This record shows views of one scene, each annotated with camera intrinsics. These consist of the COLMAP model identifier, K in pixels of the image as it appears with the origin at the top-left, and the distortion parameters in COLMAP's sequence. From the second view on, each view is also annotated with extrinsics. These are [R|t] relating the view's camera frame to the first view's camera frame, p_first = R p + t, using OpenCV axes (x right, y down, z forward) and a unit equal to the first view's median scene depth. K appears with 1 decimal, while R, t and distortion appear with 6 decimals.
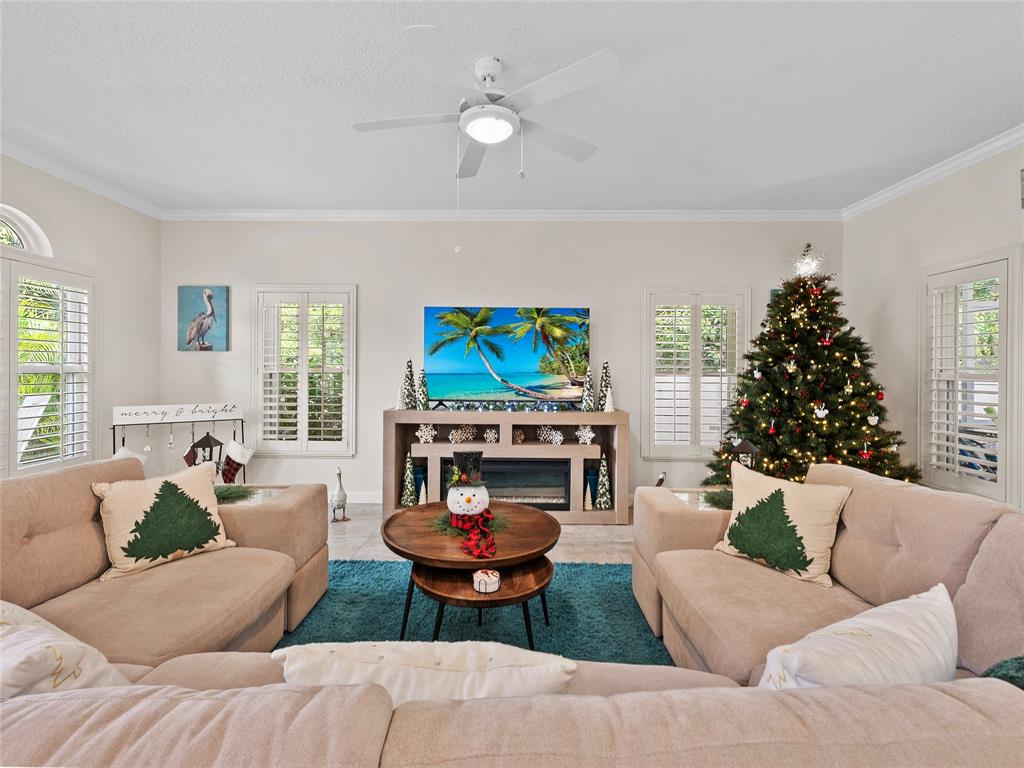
lens RADIAL K [[464.9, 0, 507.9], [0, 464.9, 372.5], [0, 0, 1]] dist [0.001239, -0.000757]
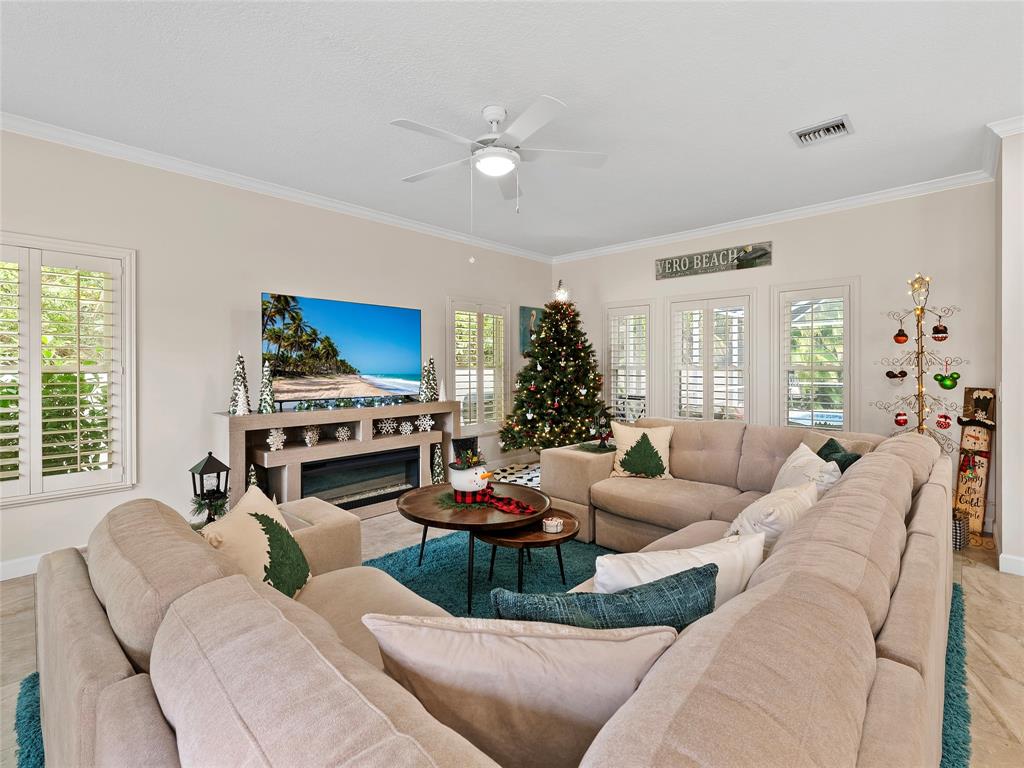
lens RADIAL K [[464.9, 0, 507.9], [0, 464.9, 372.5], [0, 0, 1]] dist [0.001239, -0.000757]
pose [[0.687313, -0.017678, 0.726146, -0.516092], [0.009248, 0.999836, 0.015588, -0.003715], [-0.726303, -0.003998, 0.687363, 0.087341]]
